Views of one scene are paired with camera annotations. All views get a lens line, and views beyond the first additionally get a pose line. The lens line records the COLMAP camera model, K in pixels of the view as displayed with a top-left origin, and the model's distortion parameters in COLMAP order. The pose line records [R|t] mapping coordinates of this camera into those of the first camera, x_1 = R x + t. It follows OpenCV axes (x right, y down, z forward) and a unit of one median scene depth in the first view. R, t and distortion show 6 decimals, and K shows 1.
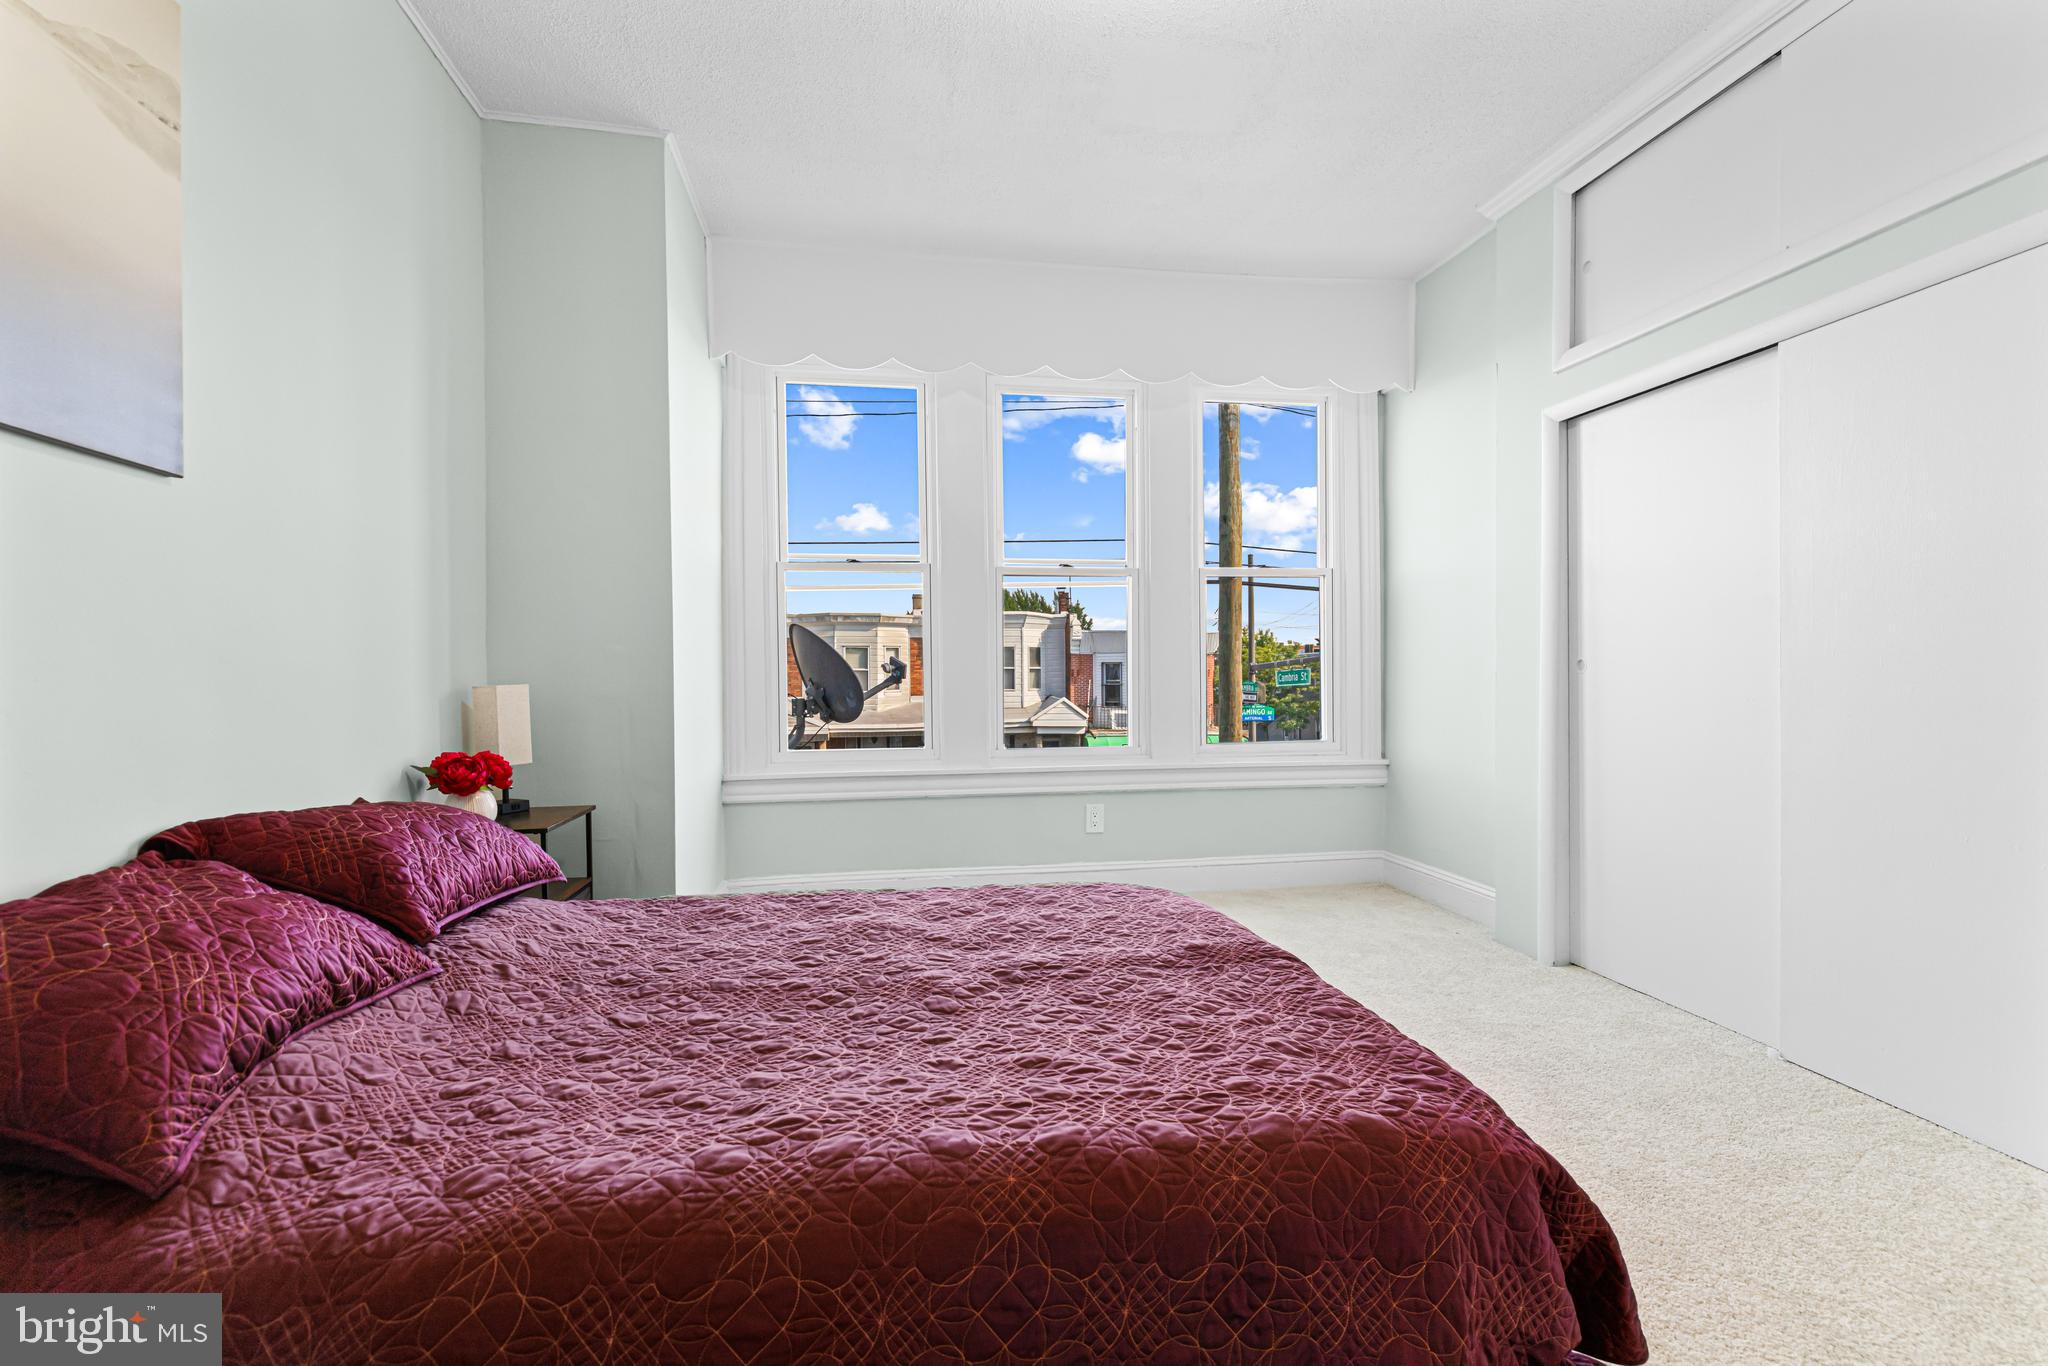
lens RADIAL K [[903.9, 0, 1024.0], [0, 903.9, 683.0], [0, 0, 1]] dist [0.000038, 0.000261]
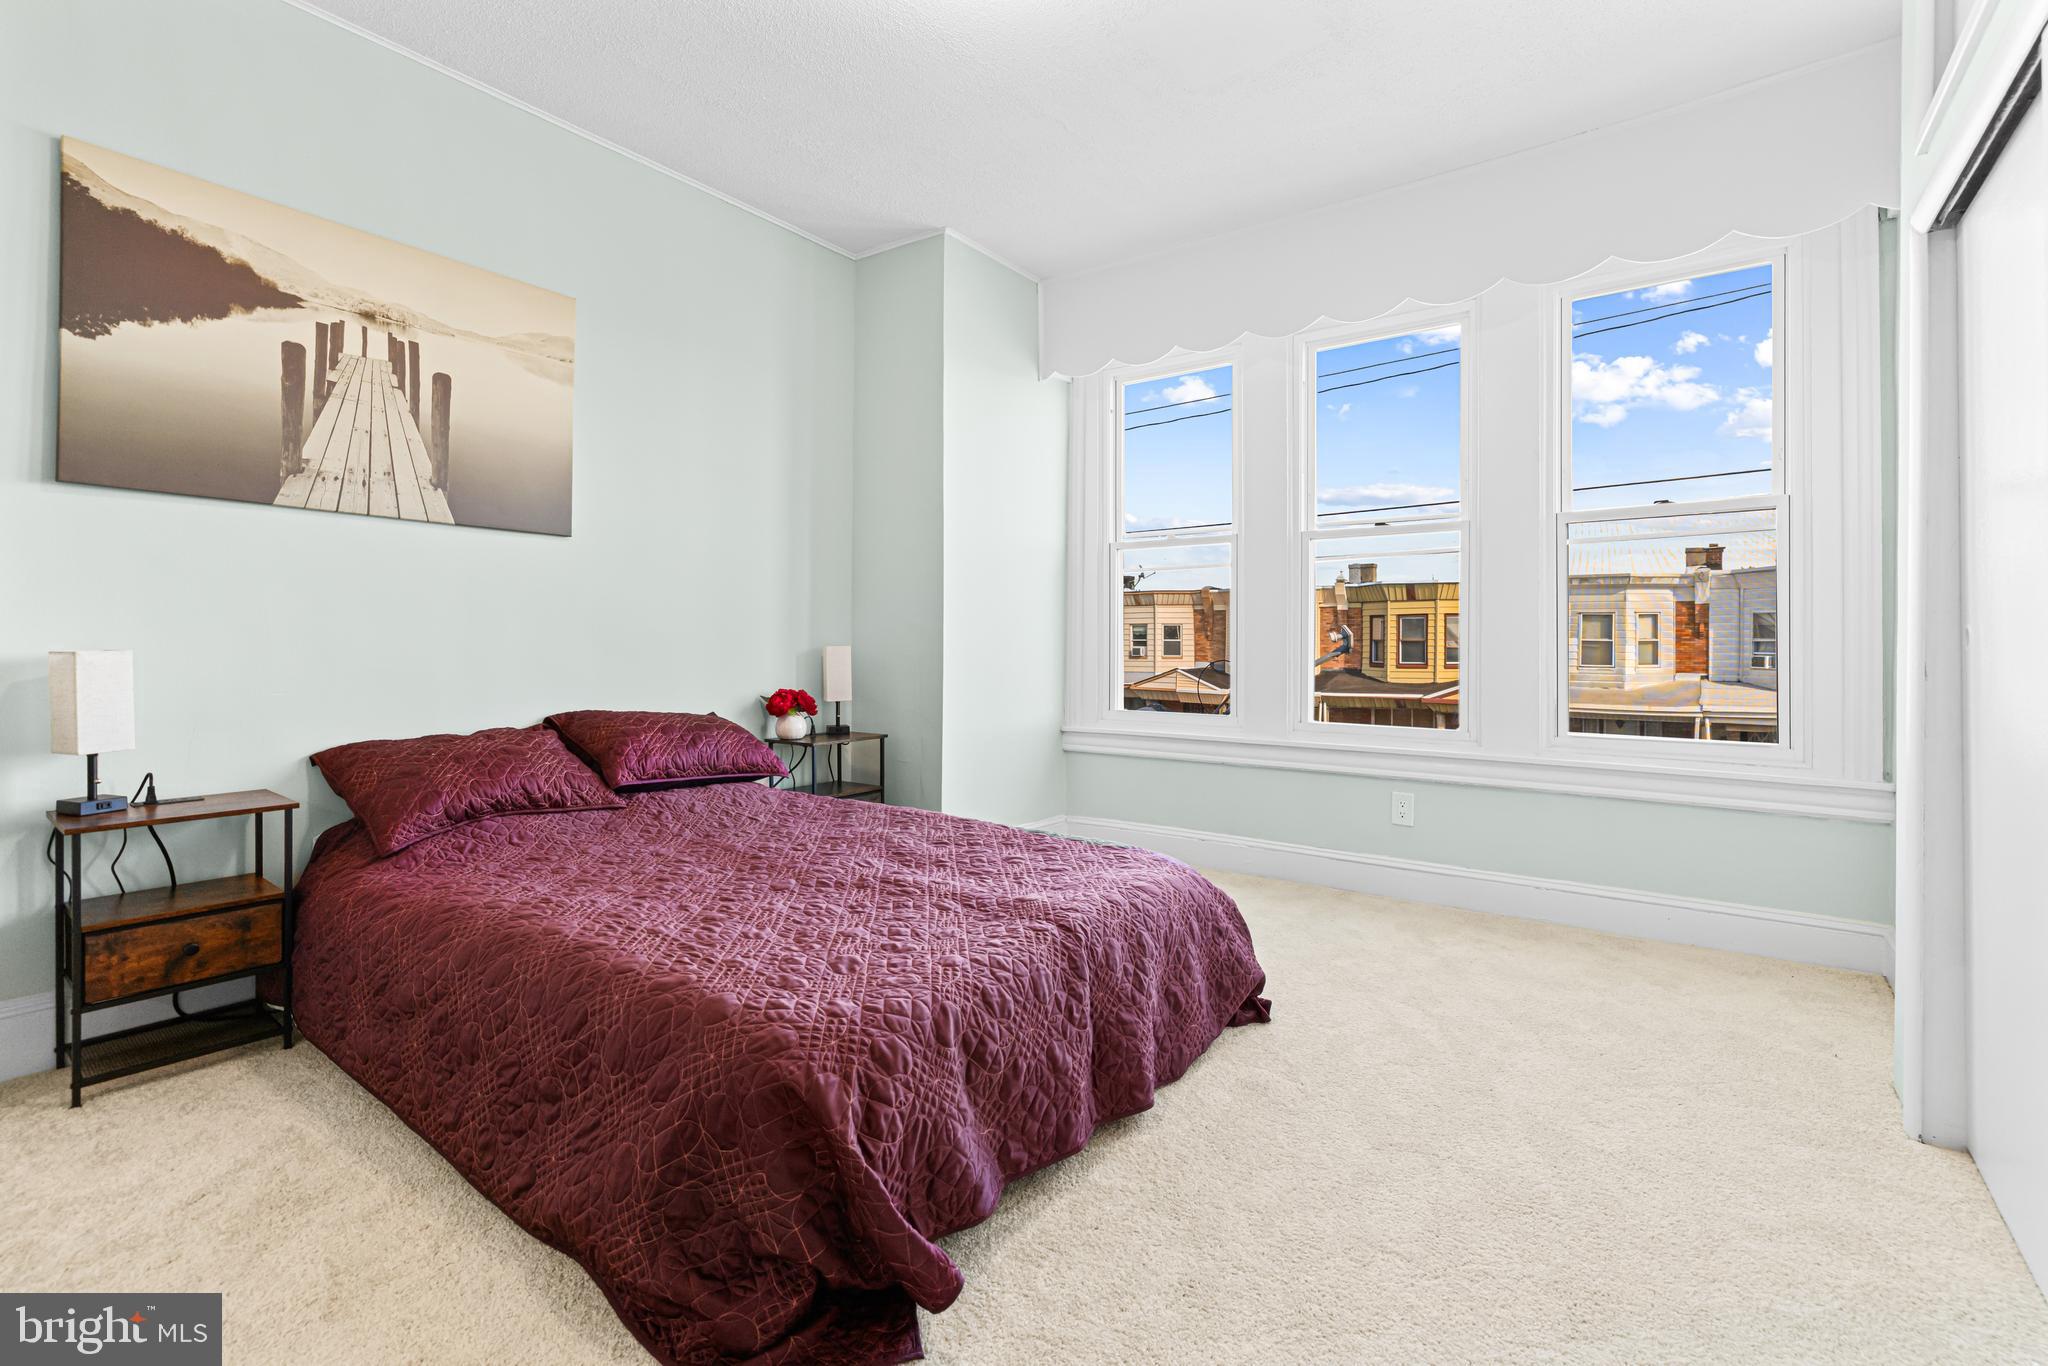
lens RADIAL K [[902.3, 0, 1020.8], [0, 902.3, 643.8], [0, 0, 1]] dist [0.000726, 0.000000]
pose [[0.706300, 0.009367, -0.707851, 0.604575], [-0.016190, 0.999865, -0.002924, -0.003037], [0.707728, 0.013525, 0.706356, 0.161052]]
